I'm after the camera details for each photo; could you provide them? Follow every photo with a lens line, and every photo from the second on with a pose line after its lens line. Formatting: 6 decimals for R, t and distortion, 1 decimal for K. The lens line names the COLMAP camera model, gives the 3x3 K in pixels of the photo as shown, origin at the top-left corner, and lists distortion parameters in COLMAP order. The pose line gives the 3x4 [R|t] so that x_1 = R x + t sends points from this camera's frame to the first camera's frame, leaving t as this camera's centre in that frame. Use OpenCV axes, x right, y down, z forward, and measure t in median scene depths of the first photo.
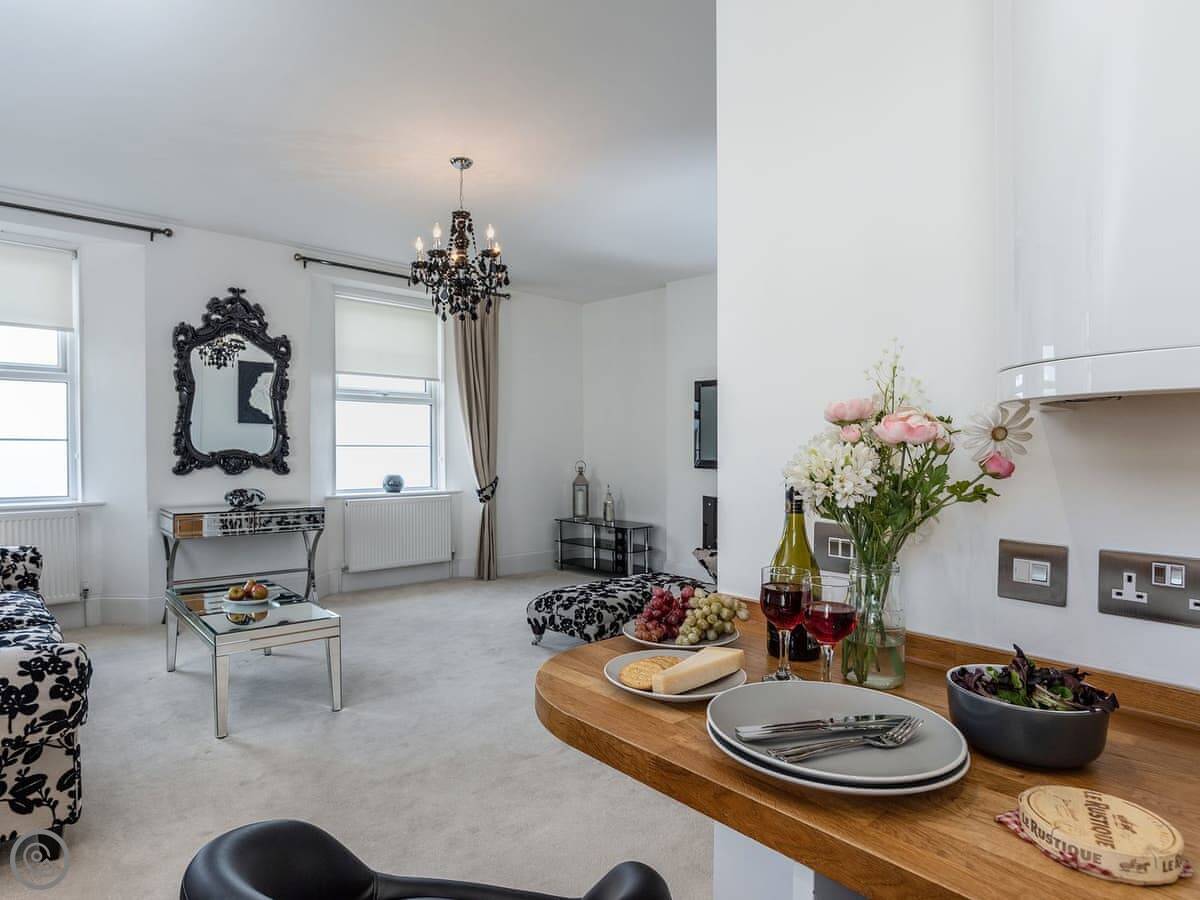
lens RADIAL K [[763.2, 0, 596.3], [0, 763.2, 458.7], [0, 0, 1]] dist [-0.022861, 0.017188]
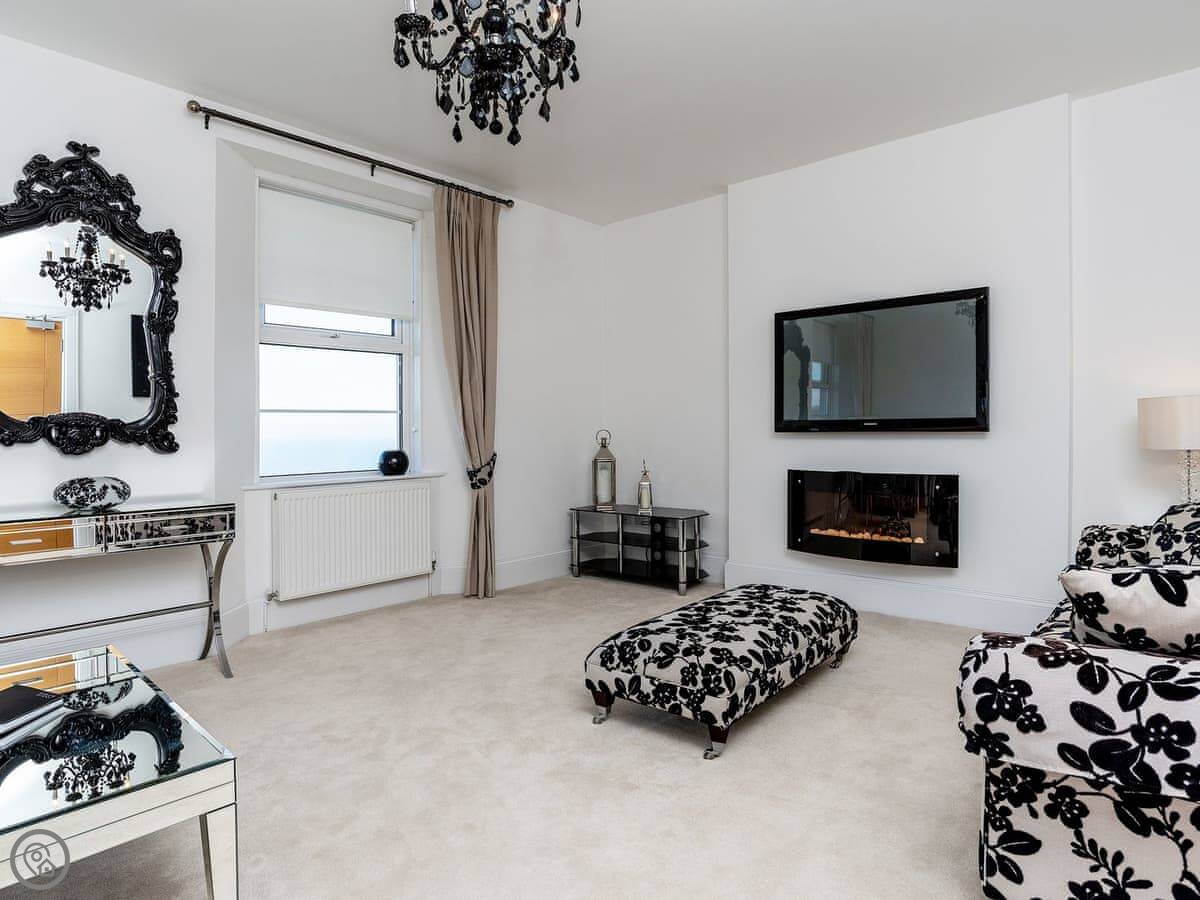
lens RADIAL K [[763.2, 0, 632.6], [0, 763.2, 394.7], [0, 0, 1]] dist [-0.022861, 0.017188]
pose [[0.993697, -0.019269, 0.110428, -0.109828], [0.026093, 0.997815, -0.060693, 0.022345], [-0.109017, 0.063192, 0.992029, 0.369940]]
